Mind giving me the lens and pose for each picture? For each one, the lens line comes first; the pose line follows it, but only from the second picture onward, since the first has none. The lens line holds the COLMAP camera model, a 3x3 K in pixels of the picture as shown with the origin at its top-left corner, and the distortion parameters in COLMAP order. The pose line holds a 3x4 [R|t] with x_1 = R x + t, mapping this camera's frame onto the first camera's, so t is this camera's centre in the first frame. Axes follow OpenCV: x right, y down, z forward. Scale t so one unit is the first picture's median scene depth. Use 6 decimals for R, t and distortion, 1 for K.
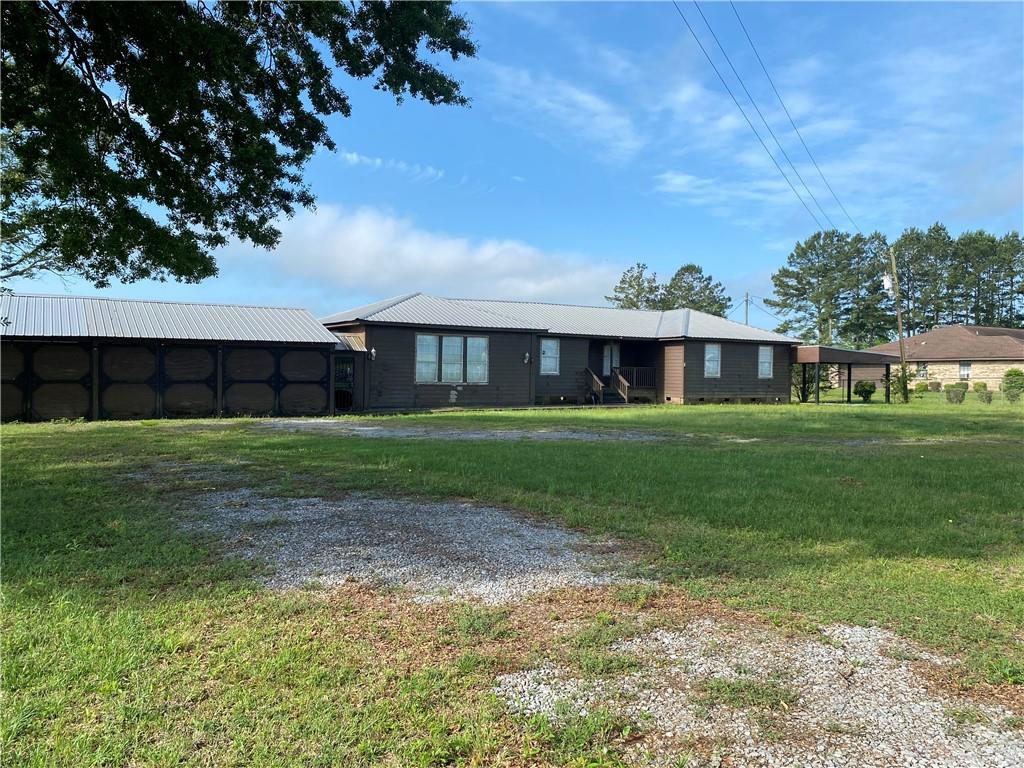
lens RADIAL K [[779.8, 0, 494.8], [0, 779.8, 371.1], [0, 0, 1]] dist [0.027858, -0.043333]
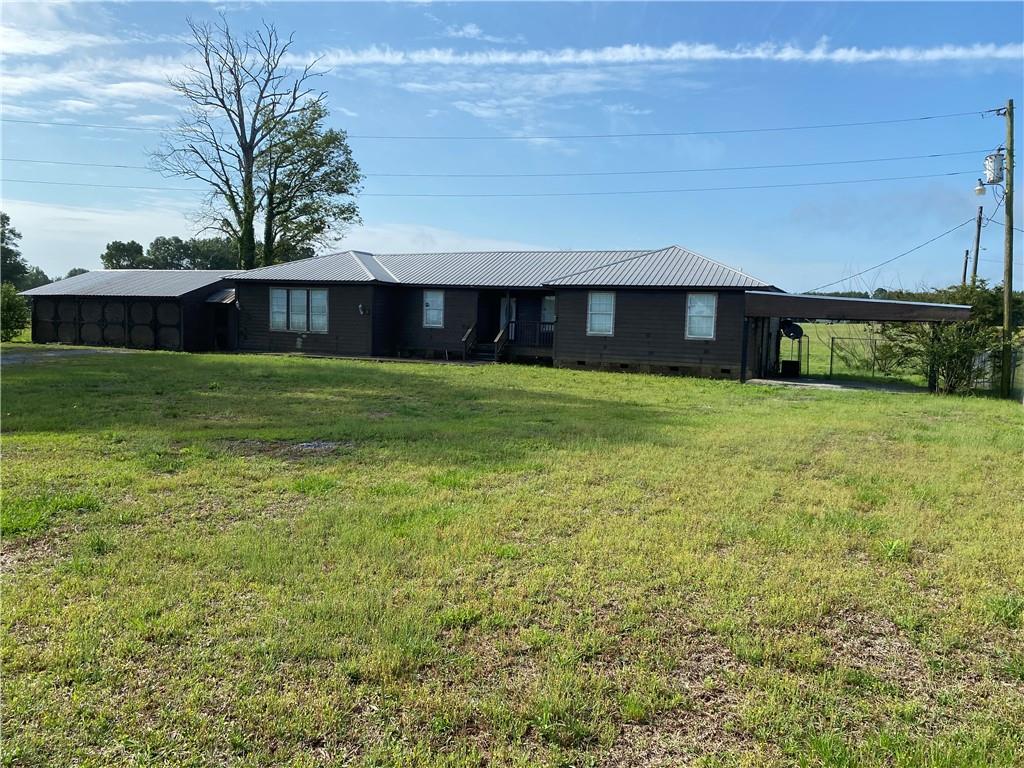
lens RADIAL K [[779.8, 0, 508.3], [0, 779.8, 384.4], [0, 0, 1]] dist [0.027858, -0.043333]
pose [[0.585525, 0.068473, -0.807757, 0.818833], [-0.026869, 0.997518, 0.065083, 0.008087], [0.810209, -0.016404, 0.585912, 0.453690]]
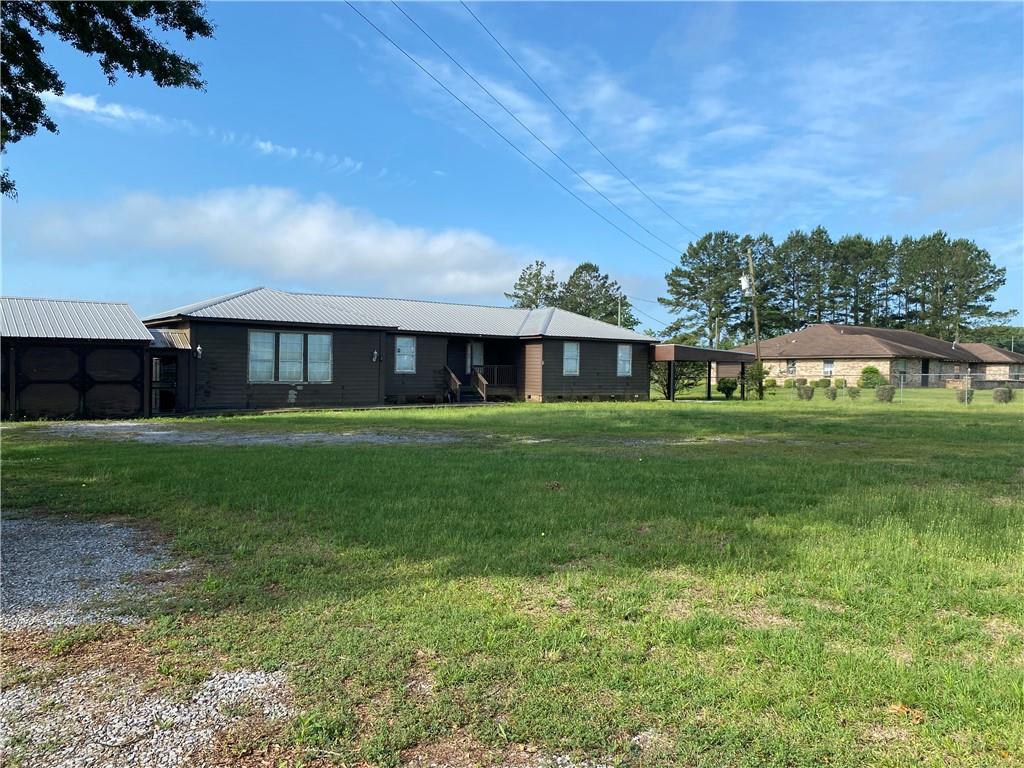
lens RADIAL K [[779.8, 0, 509.2], [0, 779.8, 373.9], [0, 0, 1]] dist [0.027858, -0.043333]
pose [[0.993028, -0.001436, 0.117871, 0.077351], [0.000378, 0.999959, 0.008995, -0.002789], [-0.117879, -0.008888, 0.992988, 0.009506]]
